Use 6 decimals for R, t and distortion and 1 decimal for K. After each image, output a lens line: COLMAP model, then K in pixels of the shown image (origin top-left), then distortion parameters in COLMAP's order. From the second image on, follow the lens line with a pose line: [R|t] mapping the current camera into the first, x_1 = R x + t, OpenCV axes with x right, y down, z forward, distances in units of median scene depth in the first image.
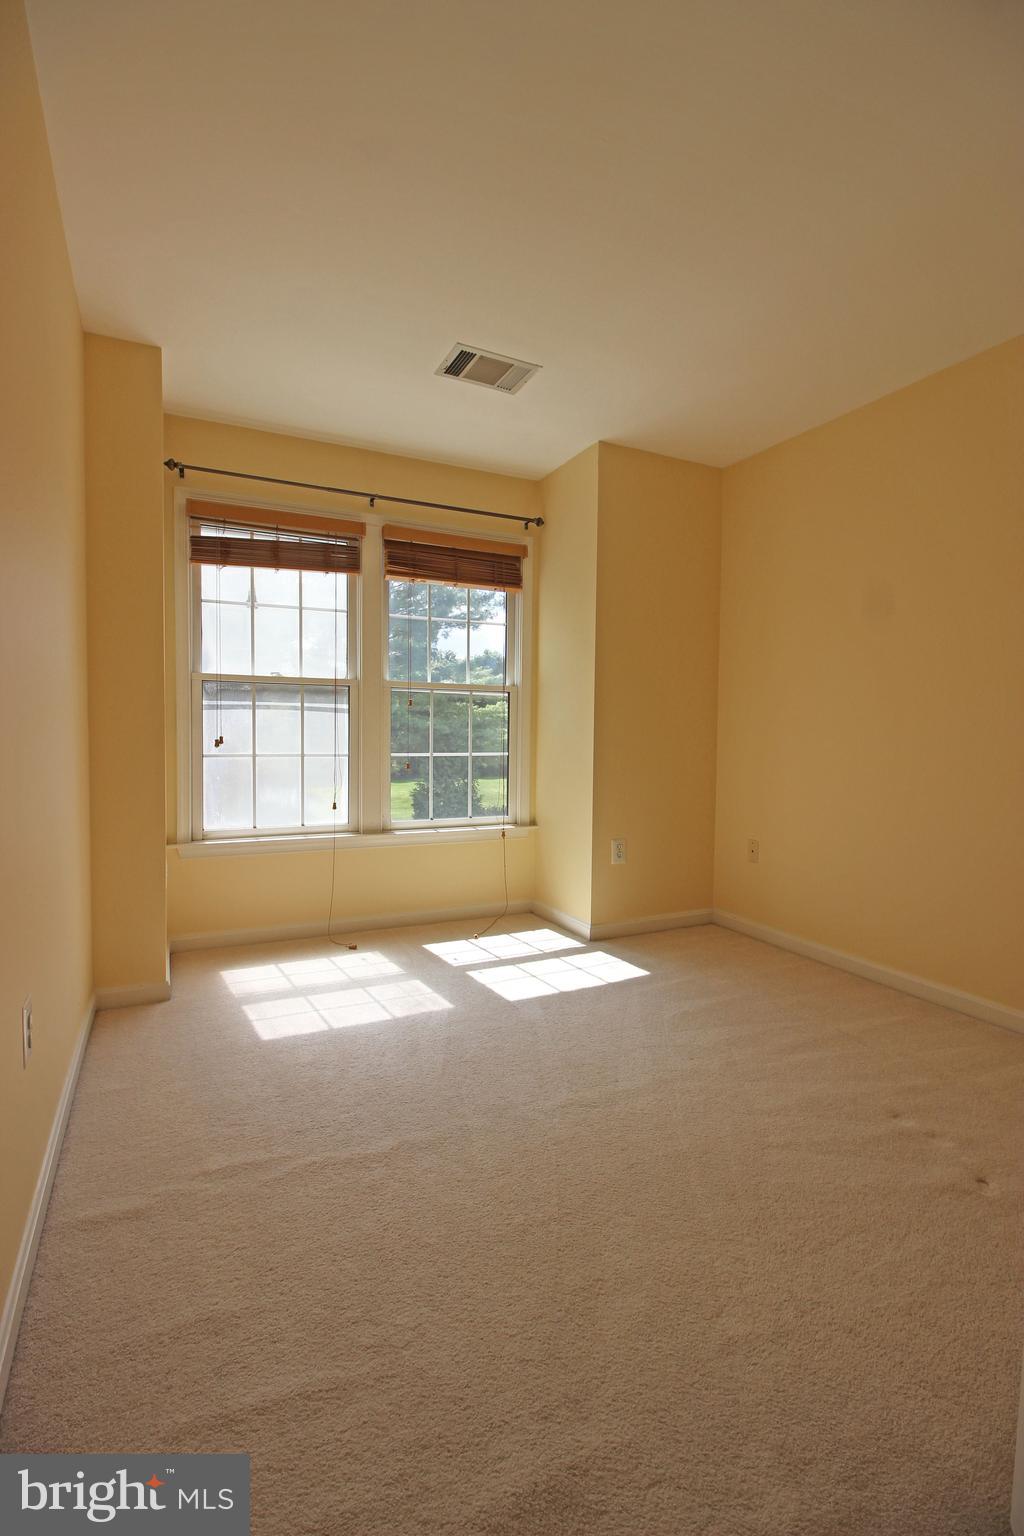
lens RADIAL K [[718.7, 0, 512.0], [0, 718.7, 768.0], [0, 0, 1]] dist [-0.001159, -0.011745]
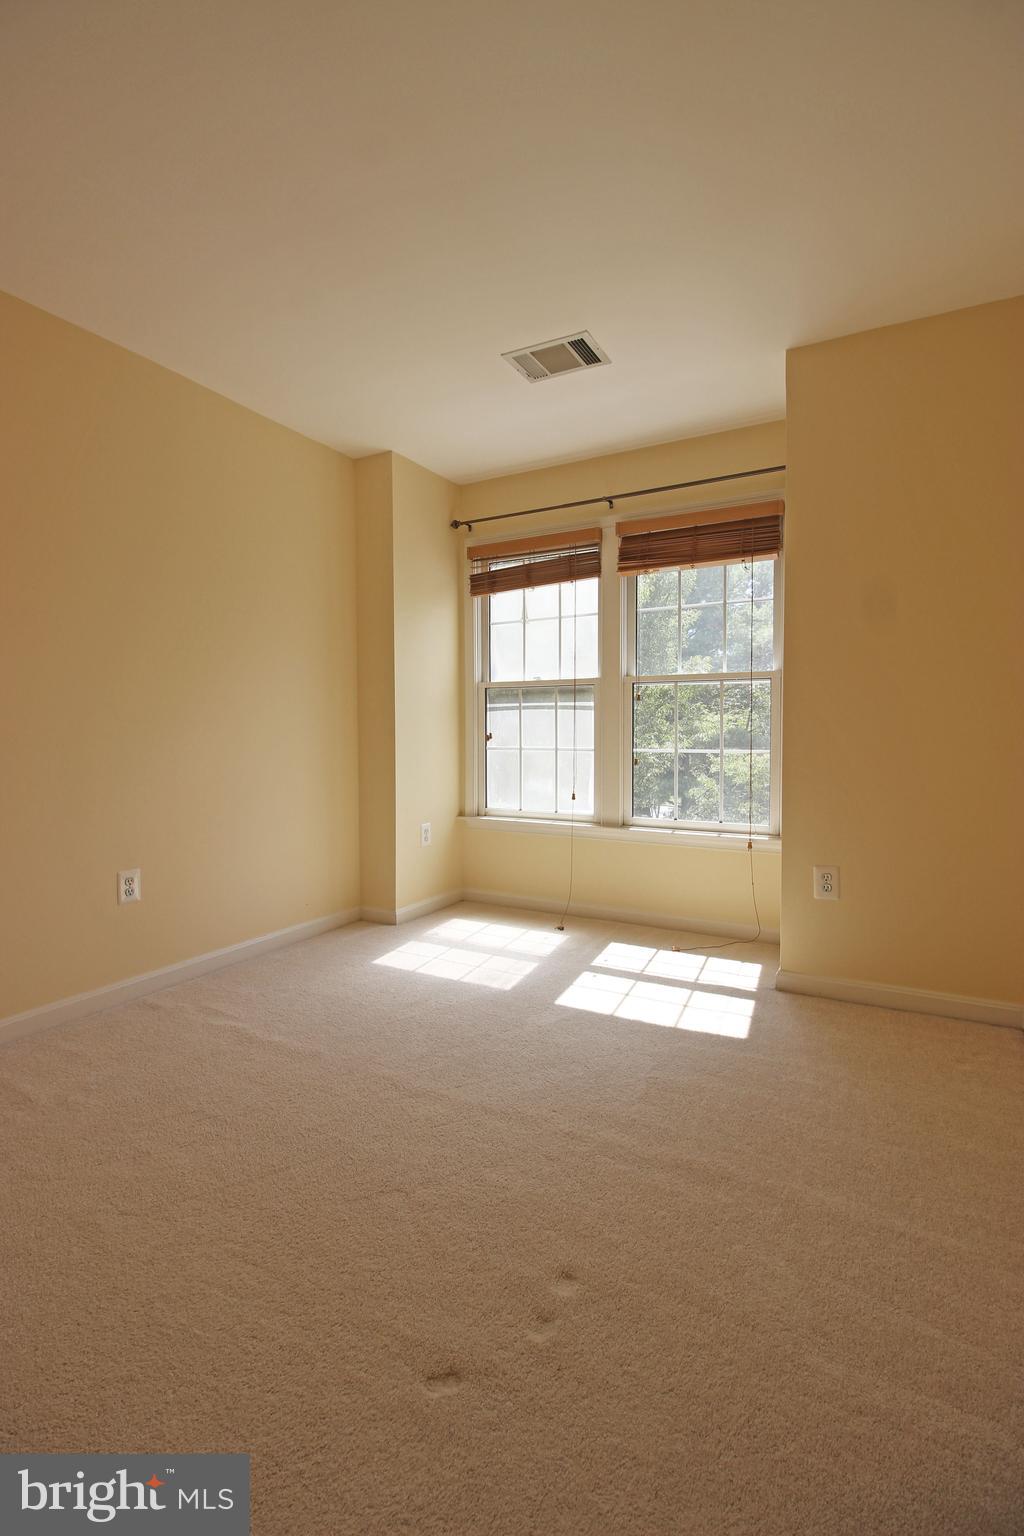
lens RADIAL K [[718.7, 0, 512.0], [0, 718.7, 768.0], [0, 0, 1]] dist [-0.001159, -0.011745]
pose [[0.562117, 0.033174, -0.826392, 0.610464], [-0.033701, 0.999284, 0.017192, -0.005970], [0.826371, 0.018186, 0.562833, 0.323900]]
